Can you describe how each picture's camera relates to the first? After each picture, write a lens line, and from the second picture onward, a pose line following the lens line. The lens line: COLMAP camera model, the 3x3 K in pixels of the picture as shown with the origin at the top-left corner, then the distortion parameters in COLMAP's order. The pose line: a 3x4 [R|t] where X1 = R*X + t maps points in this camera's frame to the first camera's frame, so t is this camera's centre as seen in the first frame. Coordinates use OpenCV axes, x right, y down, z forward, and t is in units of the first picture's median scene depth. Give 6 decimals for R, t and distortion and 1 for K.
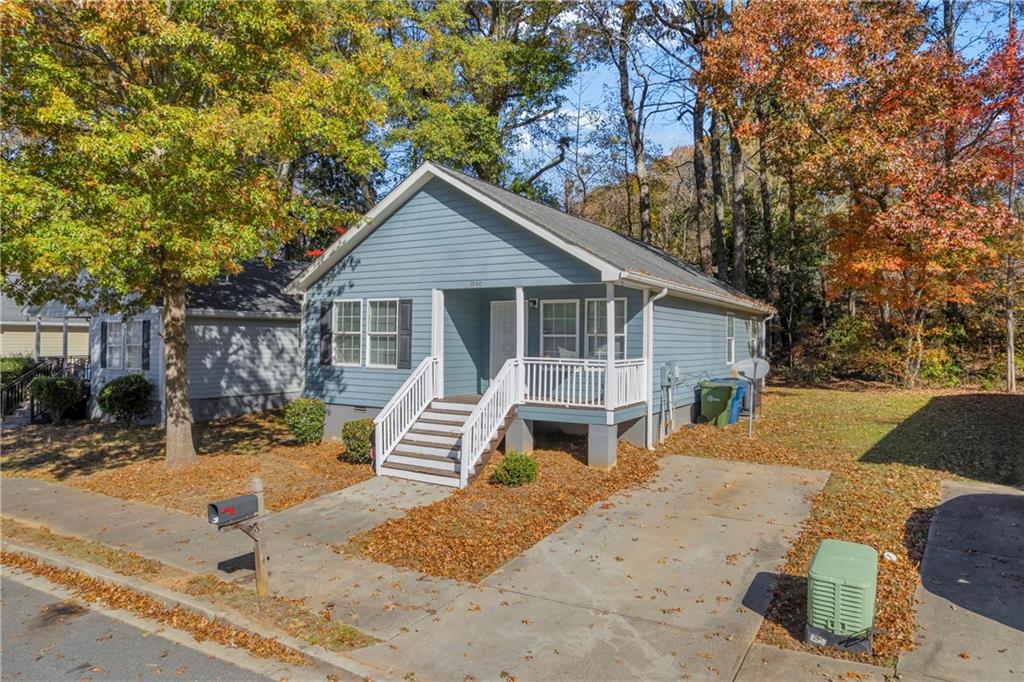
lens RADIAL K [[644.1, 0, 506.0], [0, 644.1, 342.3], [0, 0, 1]] dist [-0.002100, -0.000056]
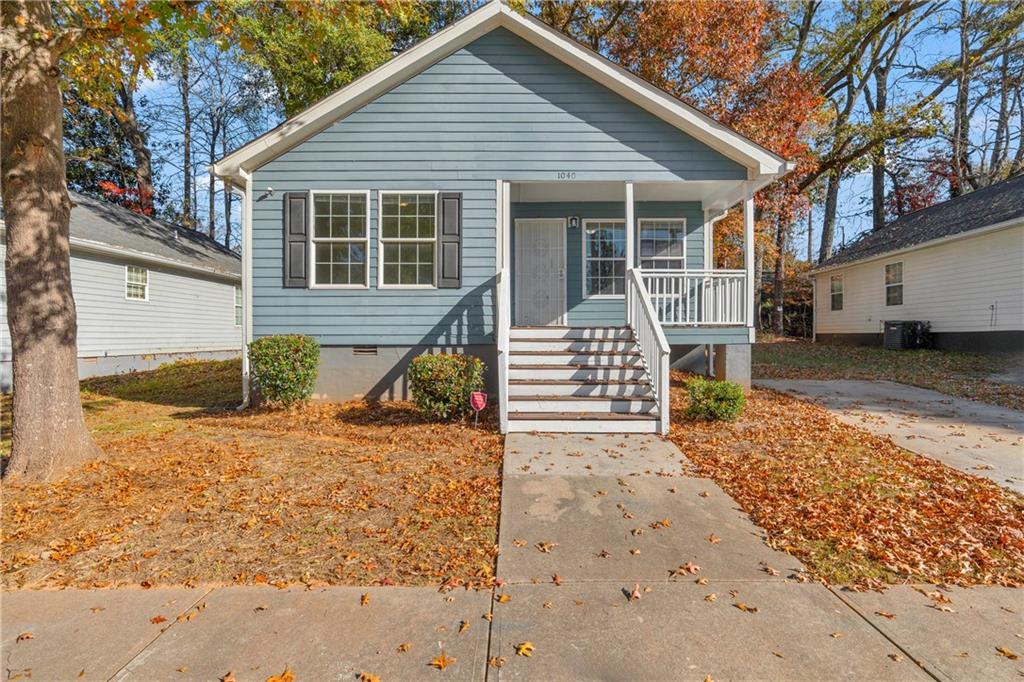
lens RADIAL K [[479.3, 0, 510.9], [0, 479.3, 355.8], [0, 0, 1]] dist [-0.012197, 0.006119]
pose [[0.860101, -0.030883, 0.509188, -0.375761], [0.008236, 0.998876, 0.046672, 0.091958], [-0.510057, -0.035949, 0.859389, 0.490827]]
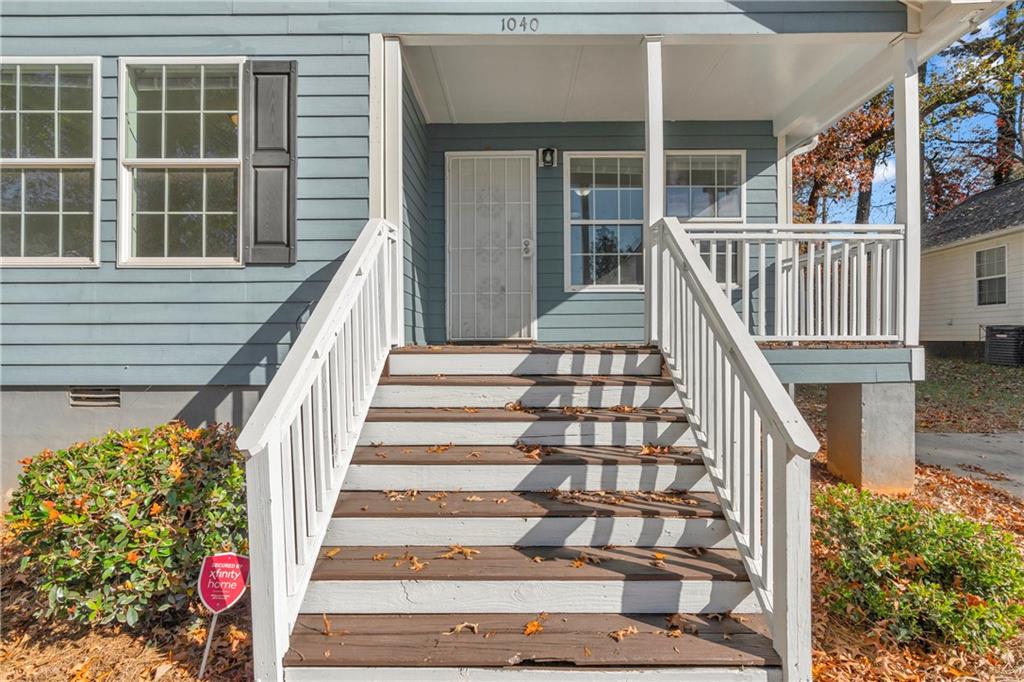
lens RADIAL K [[479.3, 0, 515.0], [0, 479.3, 340.3], [0, 0, 1]] dist [-0.012197, 0.006119]
pose [[0.857601, -0.013738, 0.514133, -0.175916], [0.009136, 0.999892, 0.011478, 0.078053], [-0.514235, -0.005146, 0.857634, 0.712891]]
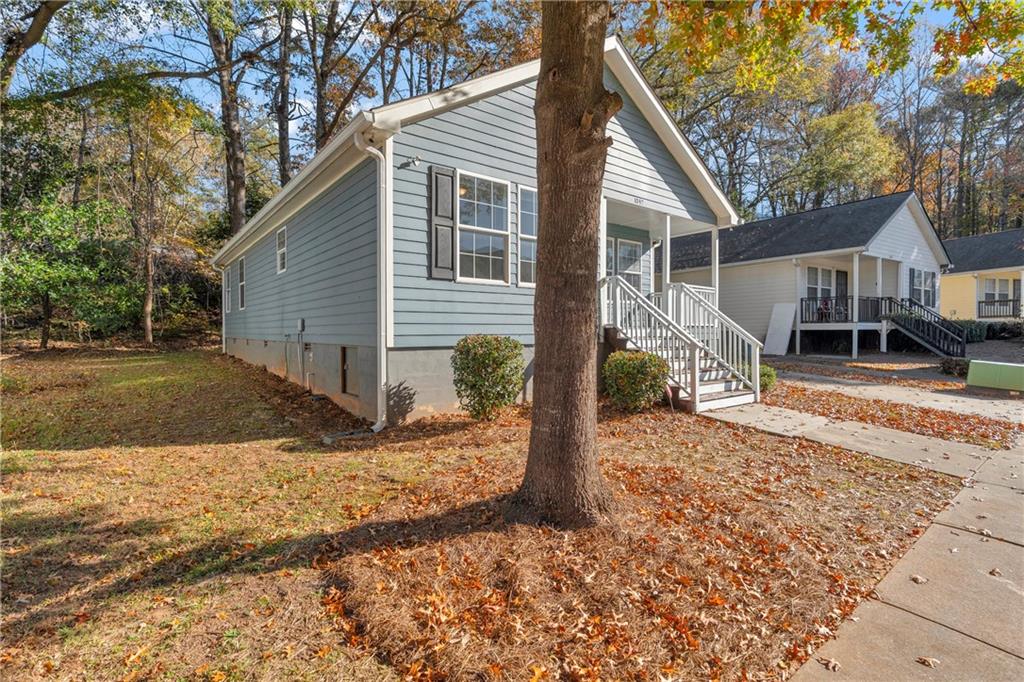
lens RADIAL K [[479.3, 0, 511.0], [0, 479.3, 339.9], [0, 0, 1]] dist [-0.012197, 0.006119]
pose [[0.348772, -0.026829, 0.936824, -0.716357], [0.012050, 0.999636, 0.024142, 0.085427], [-0.937130, 0.002869, 0.348968, 0.863657]]
